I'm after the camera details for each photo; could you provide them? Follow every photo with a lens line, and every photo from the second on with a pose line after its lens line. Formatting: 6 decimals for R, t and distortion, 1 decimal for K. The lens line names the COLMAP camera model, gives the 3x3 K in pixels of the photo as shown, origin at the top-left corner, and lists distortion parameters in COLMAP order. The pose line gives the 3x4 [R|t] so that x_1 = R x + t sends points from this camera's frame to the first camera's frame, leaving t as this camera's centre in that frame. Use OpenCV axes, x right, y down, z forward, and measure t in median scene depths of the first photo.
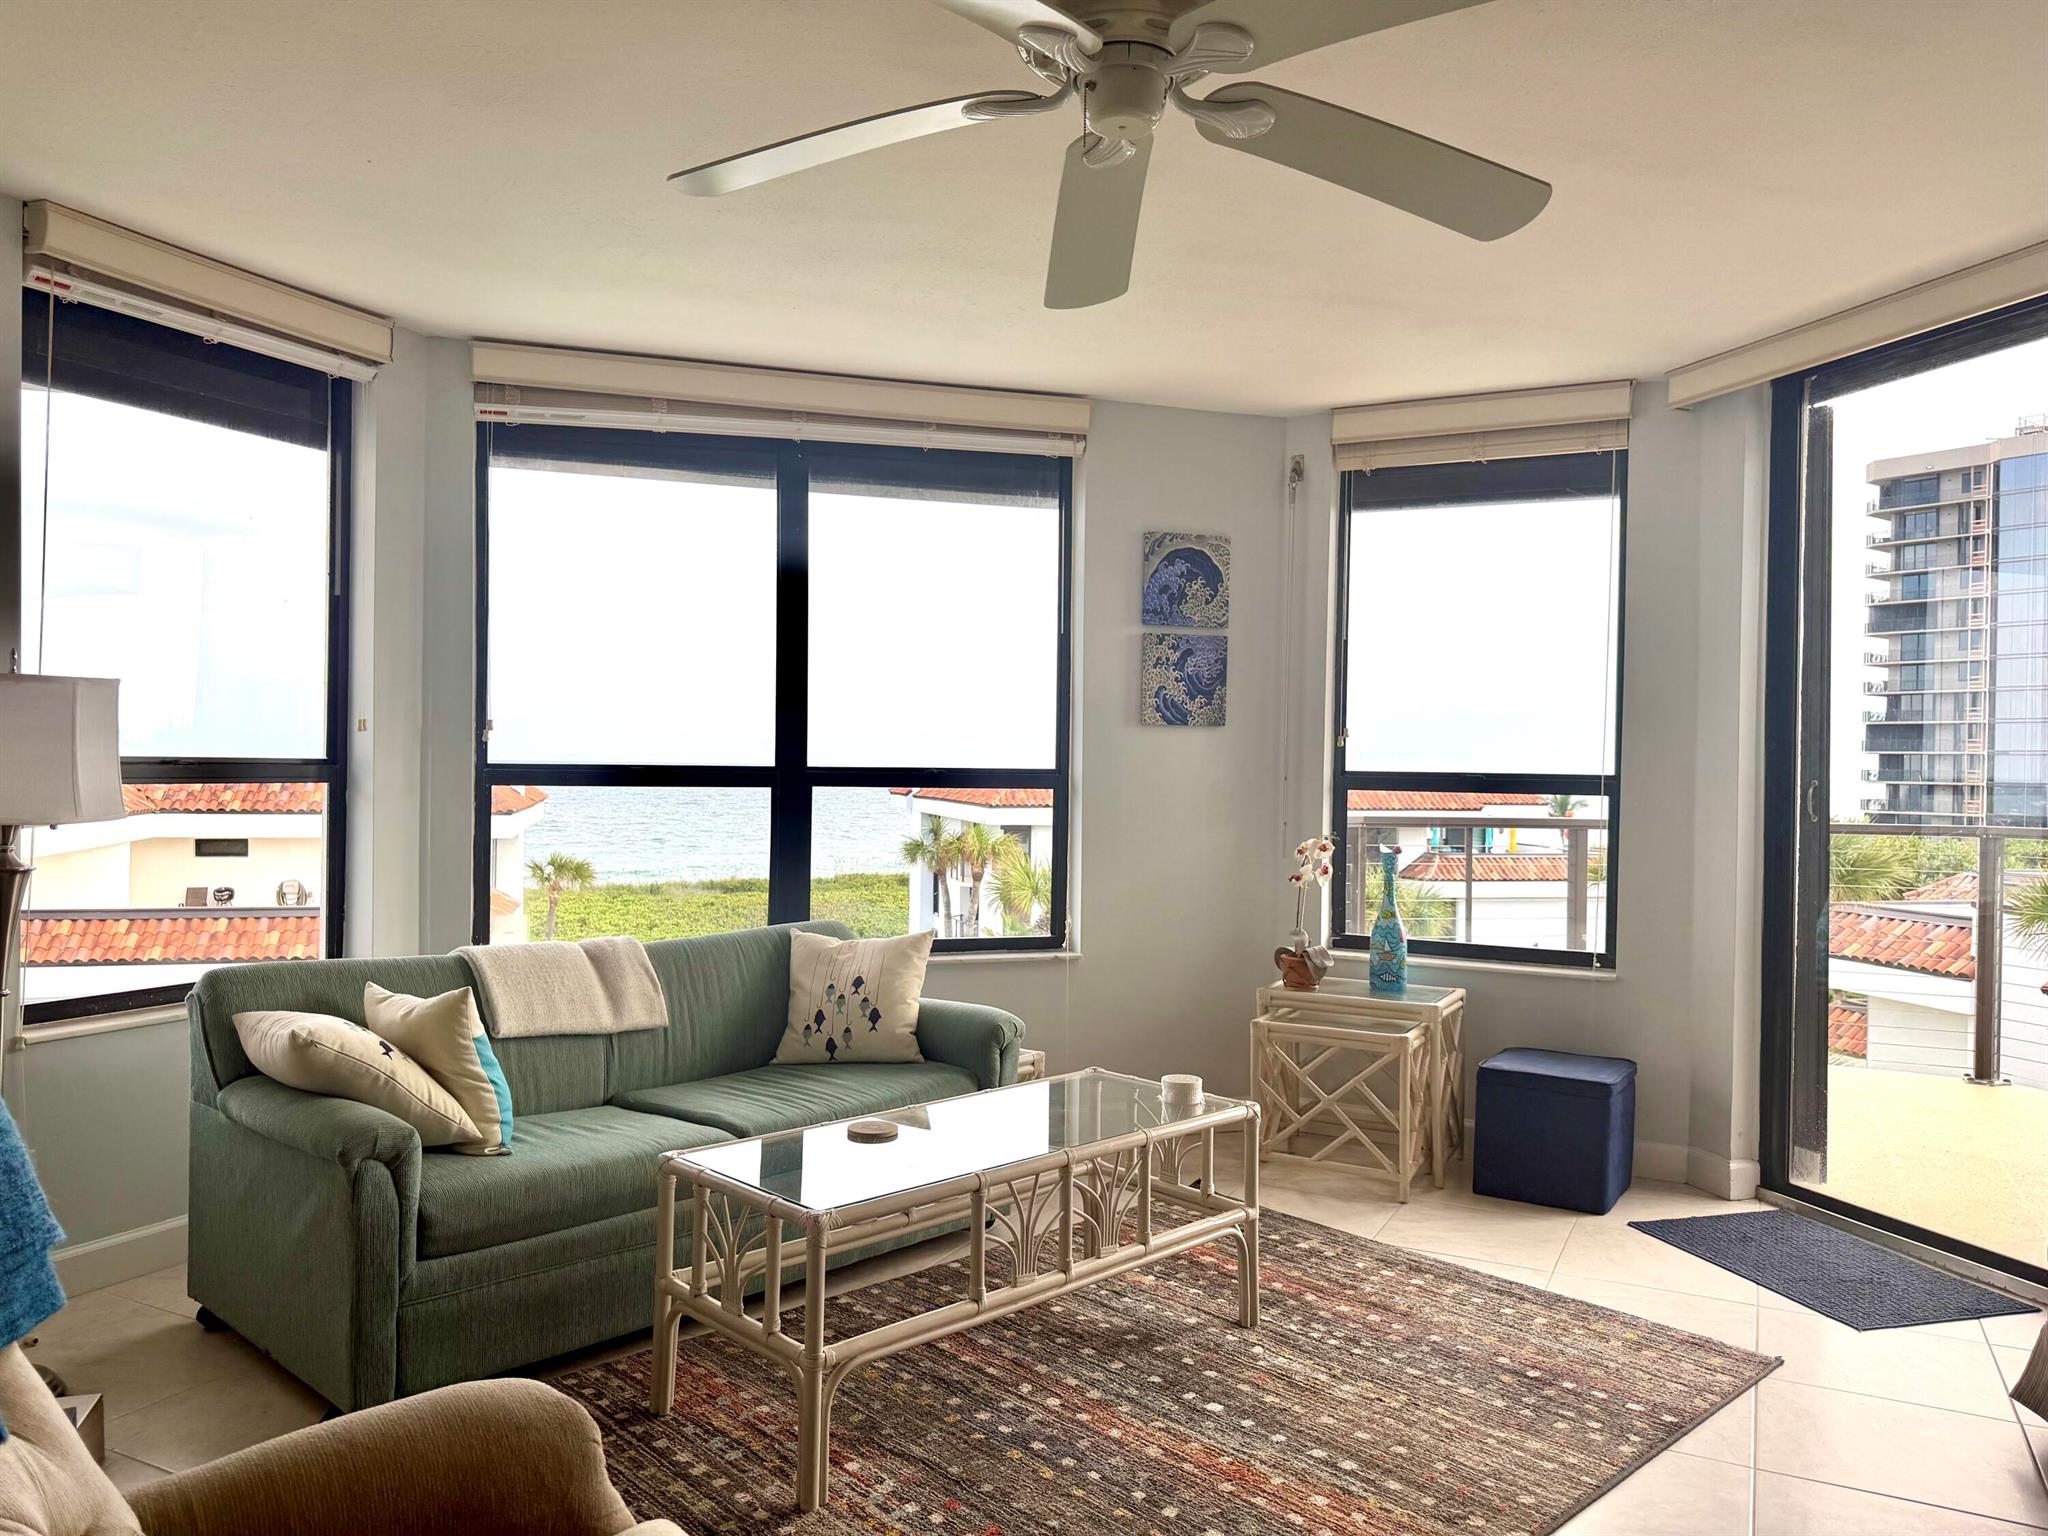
lens RADIAL K [[1454.8, 0, 1012.7], [0, 1454.8, 773.7], [0, 0, 1]] dist [0.033741, -0.042985]
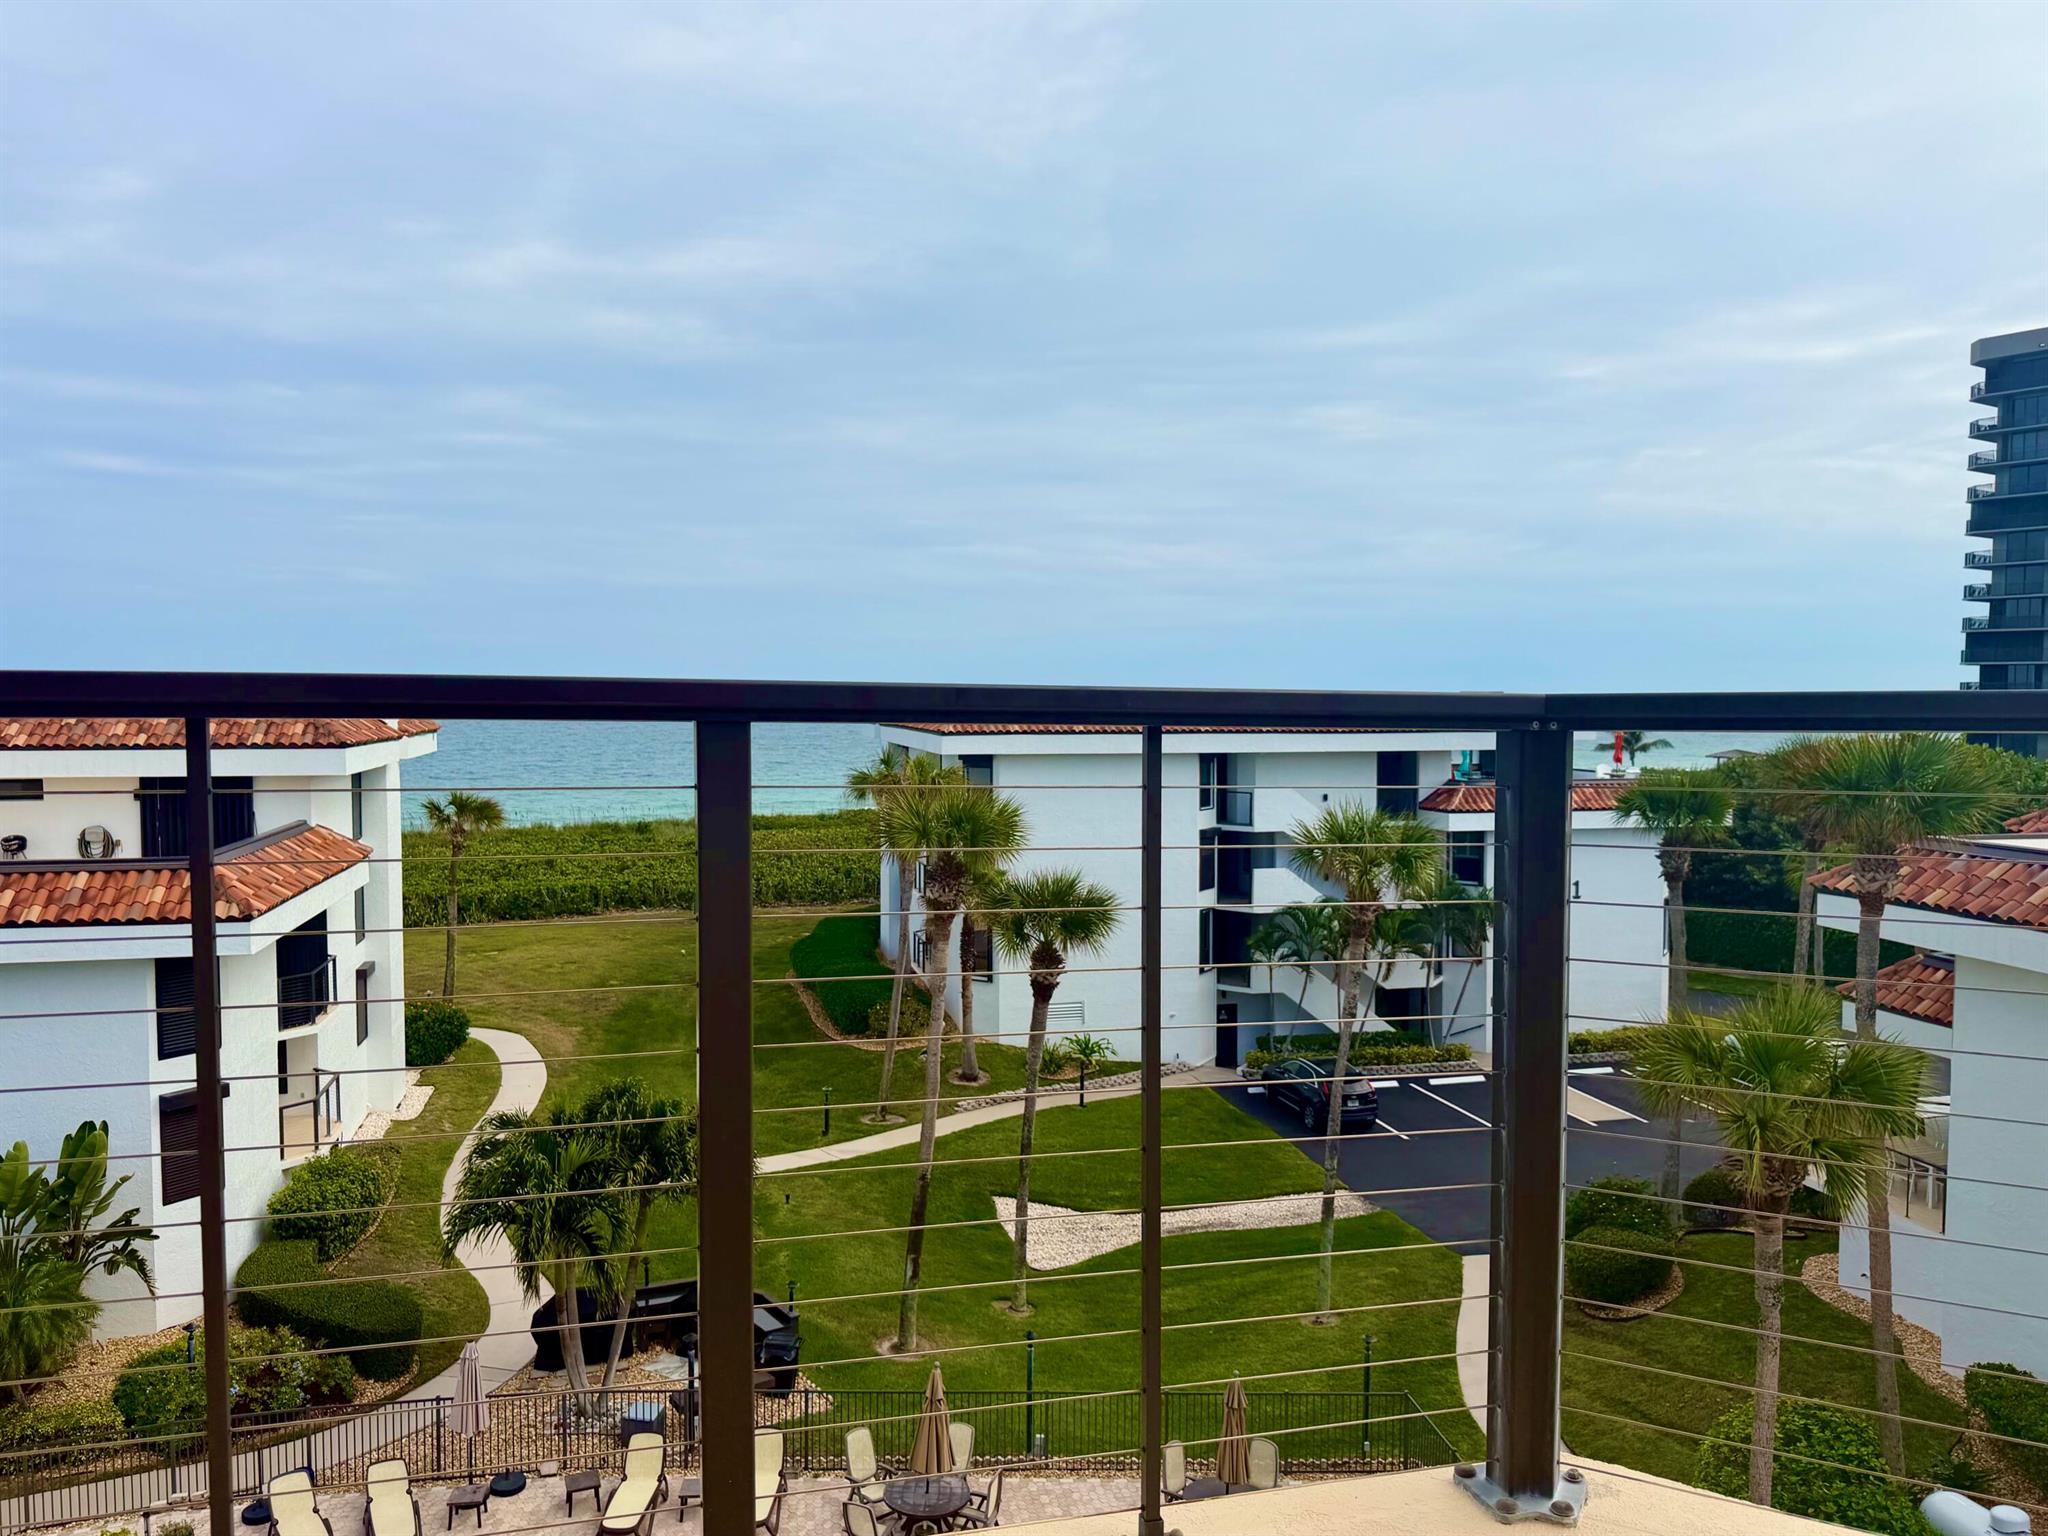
lens RADIAL K [[1517.6, 0, 1022.2], [0, 1517.6, 772.4], [0, 0, 1]] dist [0.024686, -0.028708]
pose [[0.999572, -0.011121, -0.027045, 0.075955], [0.012362, 0.998858, 0.046158, 0.006377], [0.026501, -0.046472, 0.998568, 0.122575]]
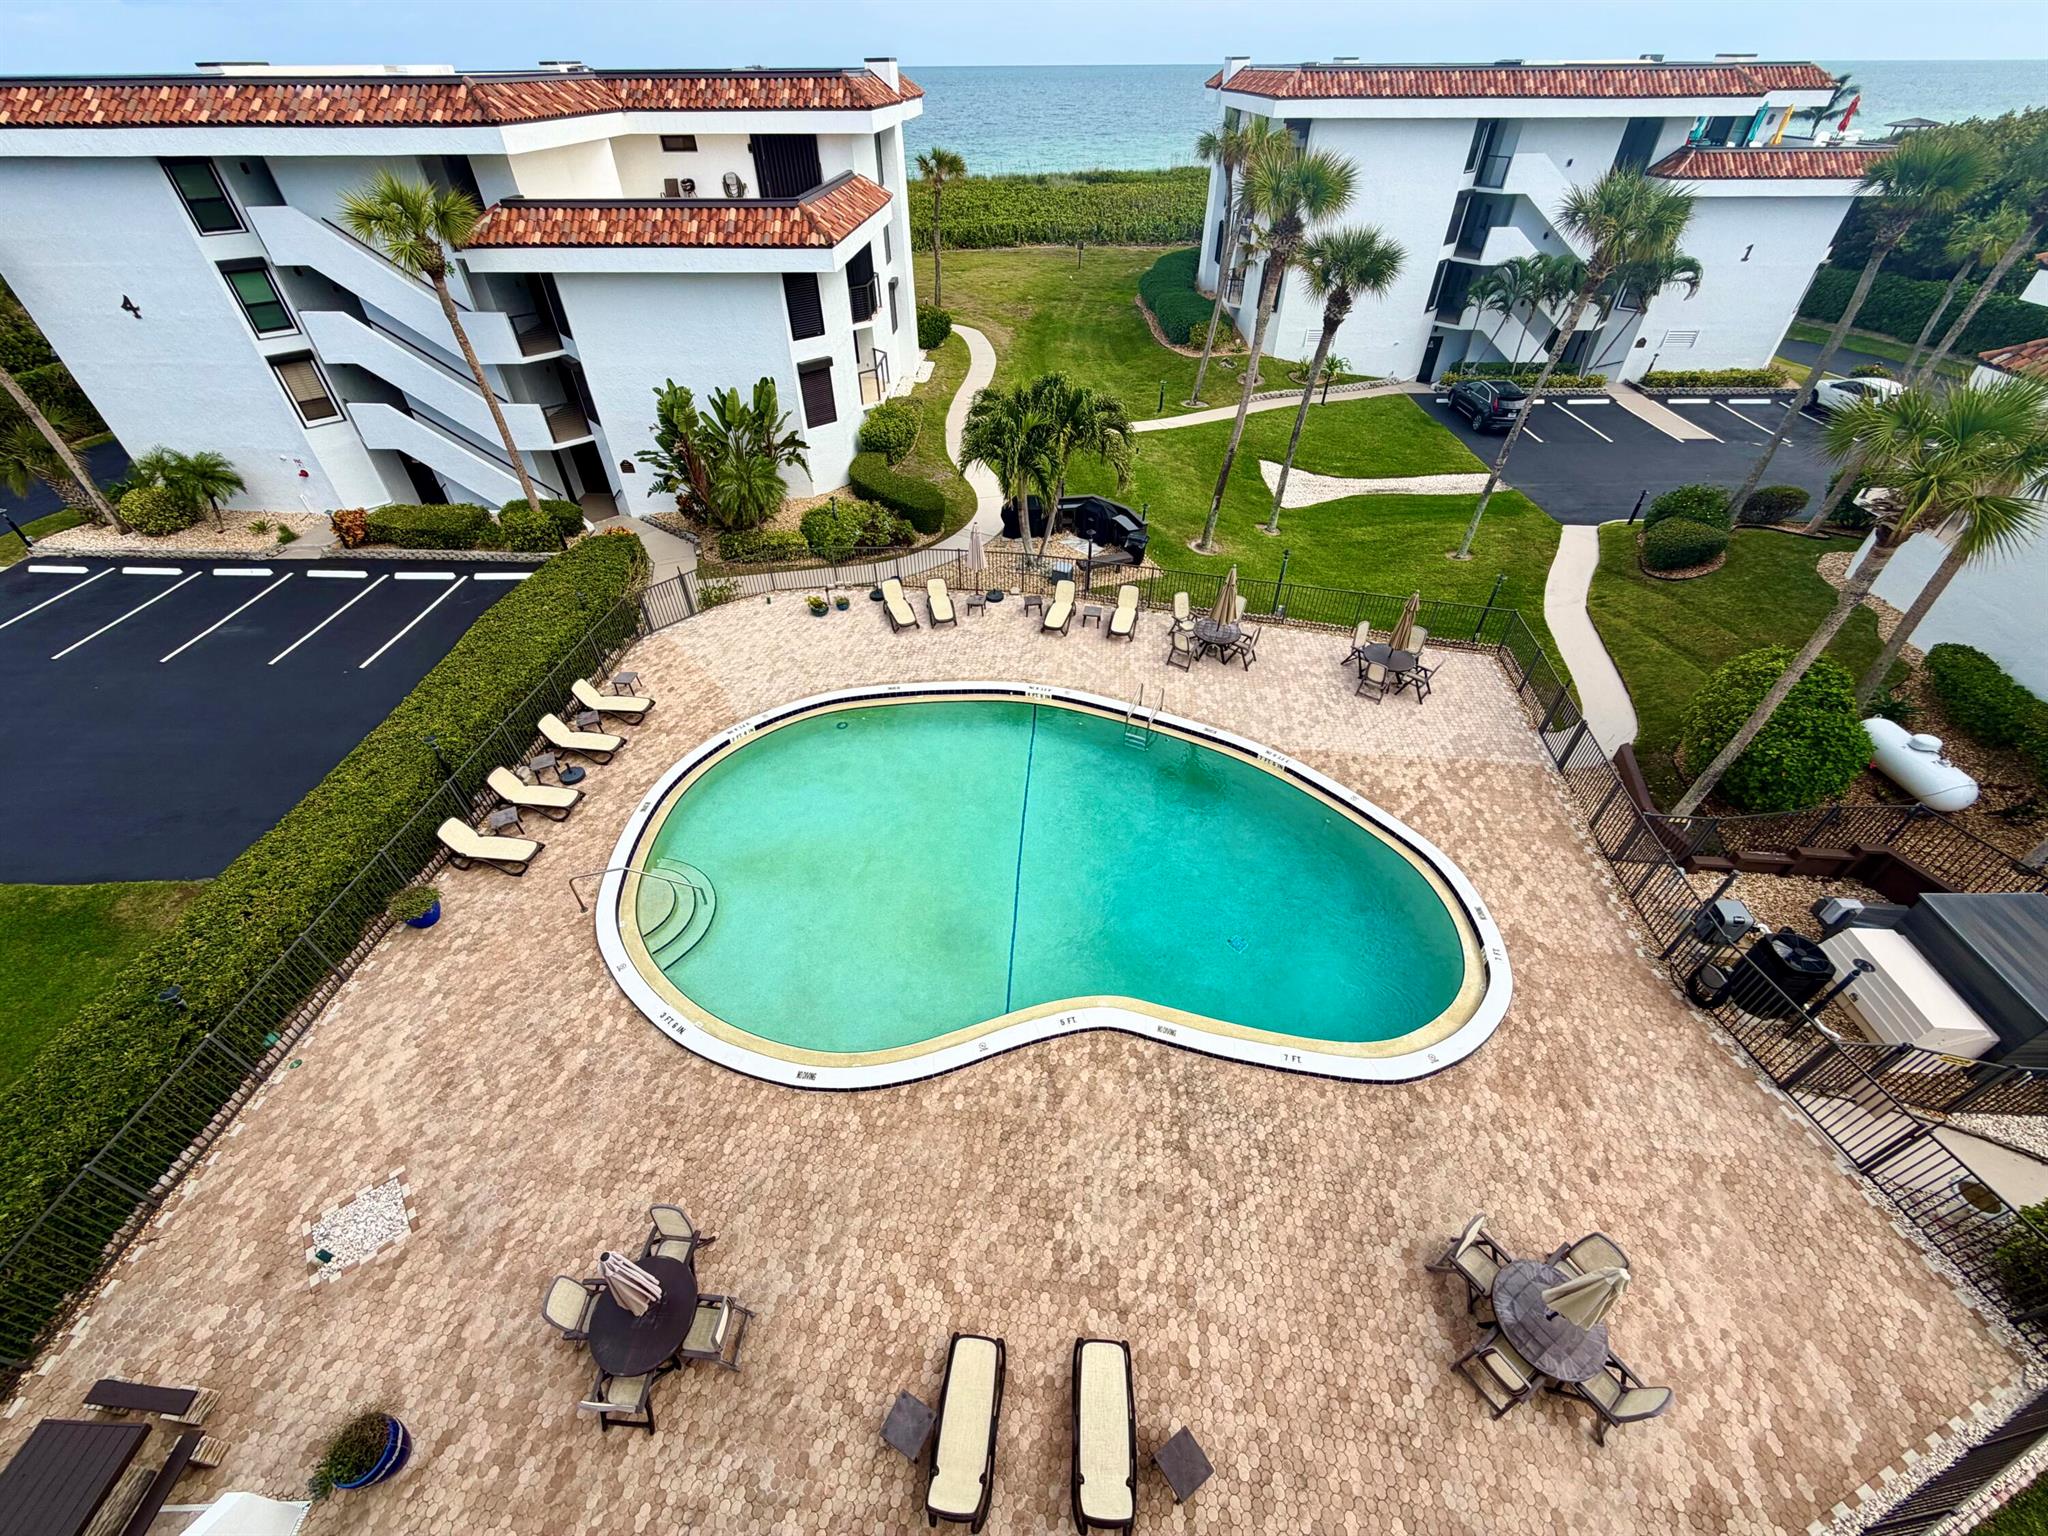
lens RADIAL K [[818.6, 0, 1014.9], [0, 818.6, 765.5], [0, 0, 1]] dist [-0.001849, 0.000510]
pose [[0.958667, 0.170422, -0.227845, 0.030699], [0.016693, 0.765710, 0.642970, 0.009686], [0.284039, -0.620198, 0.731216, 0.174431]]
